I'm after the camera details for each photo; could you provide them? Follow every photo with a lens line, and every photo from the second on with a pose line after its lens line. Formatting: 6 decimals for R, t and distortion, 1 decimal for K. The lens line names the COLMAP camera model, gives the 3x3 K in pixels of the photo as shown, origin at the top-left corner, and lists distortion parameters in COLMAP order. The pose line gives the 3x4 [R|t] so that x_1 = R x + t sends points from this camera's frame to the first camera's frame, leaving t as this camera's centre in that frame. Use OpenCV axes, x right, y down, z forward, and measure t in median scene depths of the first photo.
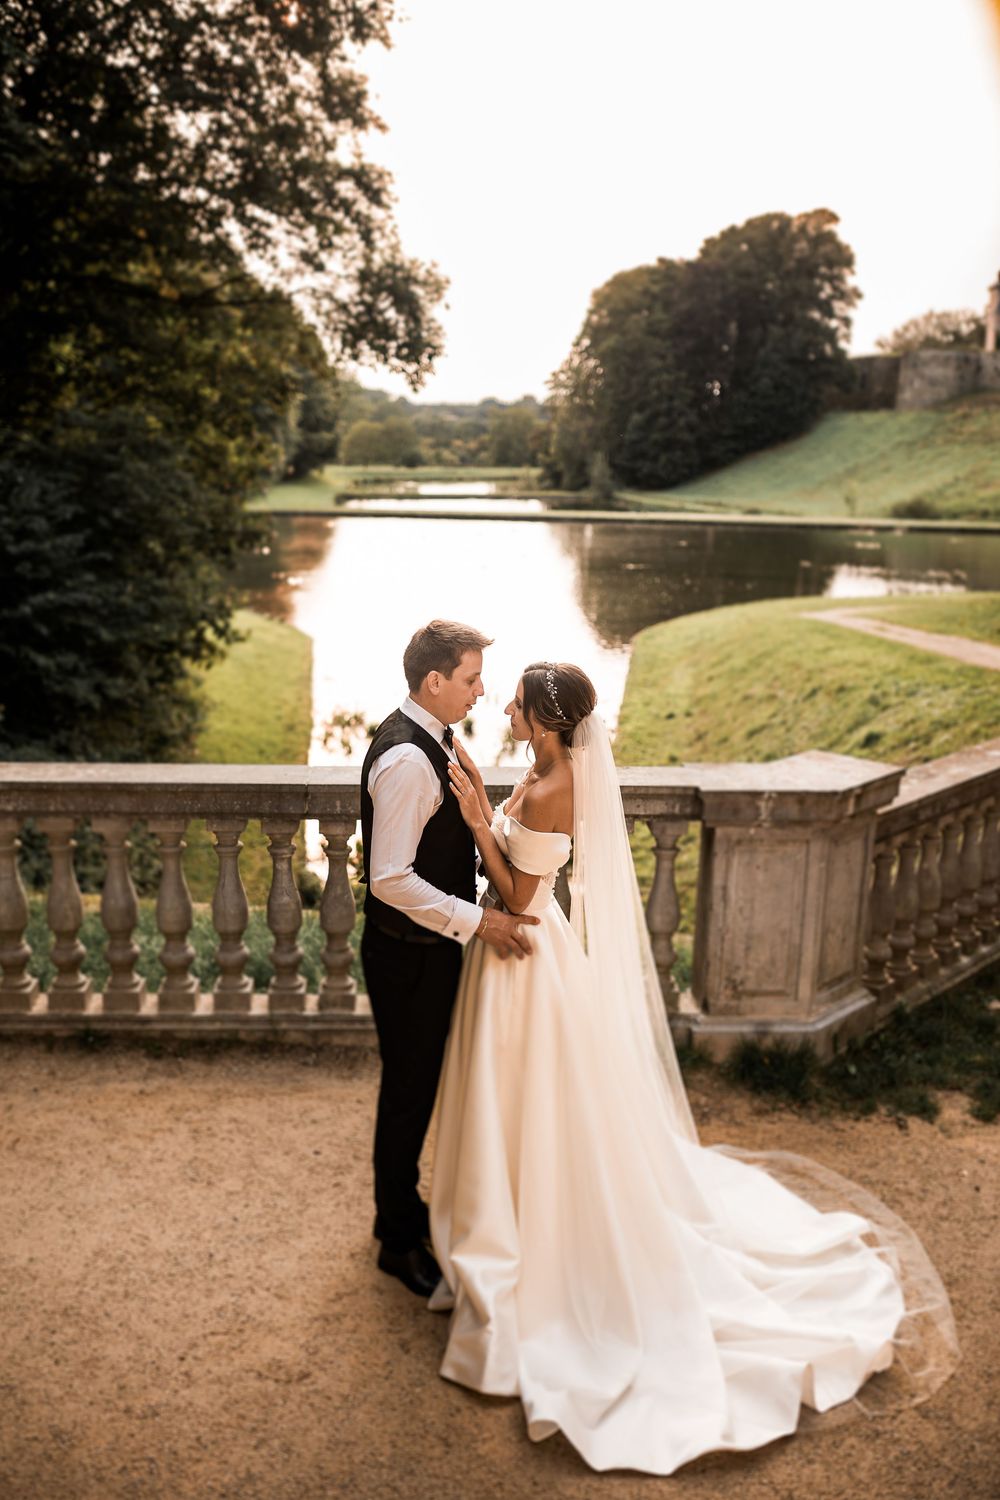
lens RADIAL K [[1397.6, 0, 471.5], [0, 1397.6, 752.9], [0, 0, 1]] dist [-0.066736, 0.097412]
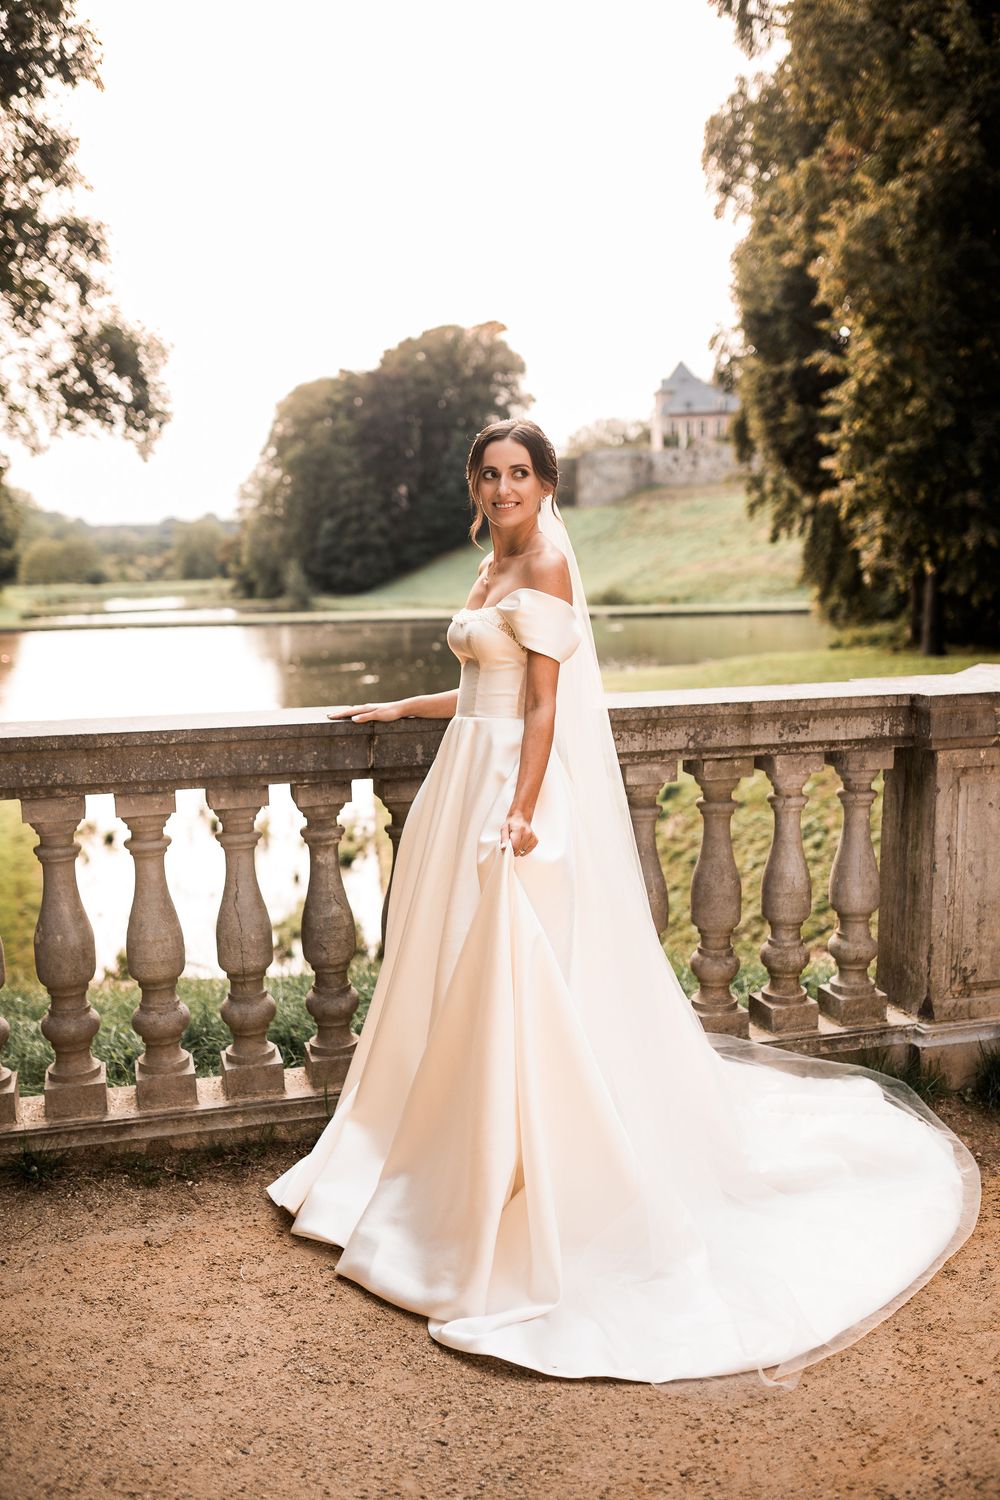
lens RADIAL K [[1397.6, 0, 471.5], [0, 1397.6, 752.9], [0, 0, 1]] dist [-0.066736, 0.097412]
pose [[0.974054, -0.063766, 0.217147, -0.052450], [0.081157, 0.994088, -0.072126, 0.021393], [-0.211264, 0.087877, 0.973471, 0.089555]]
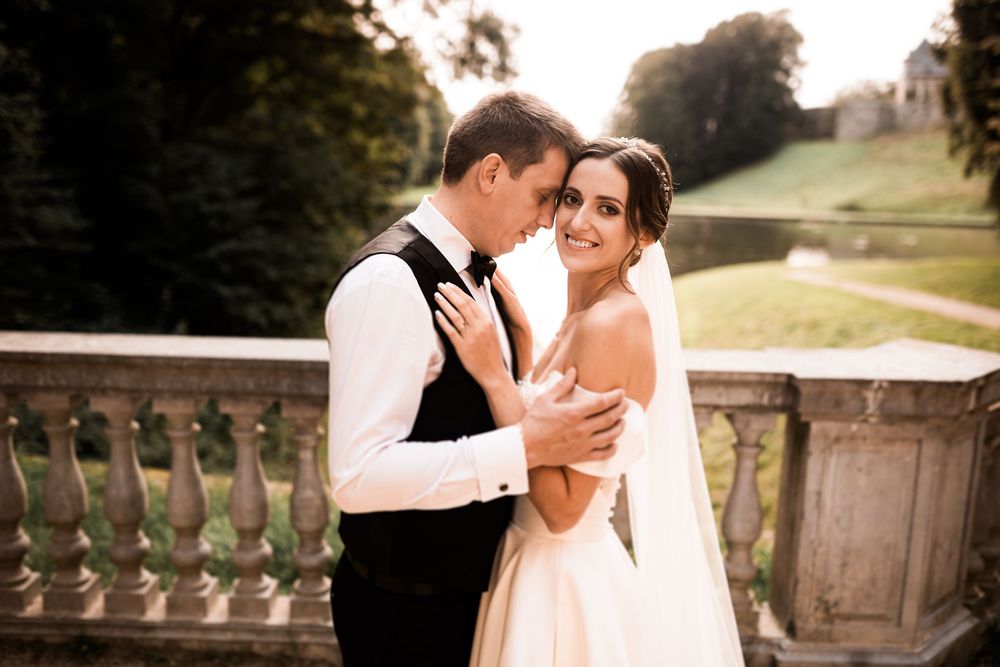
lens RADIAL K [[931.7, 0, 500.0], [0, 931.7, 333.5], [0, 0, 1]] dist [-0.066736, 0.097412]
pose [[0.998805, 0.018196, -0.045352, 0.002714], [-0.020030, 0.998987, -0.040306, 0.006544], [0.044573, 0.041166, 0.998158, 0.106691]]
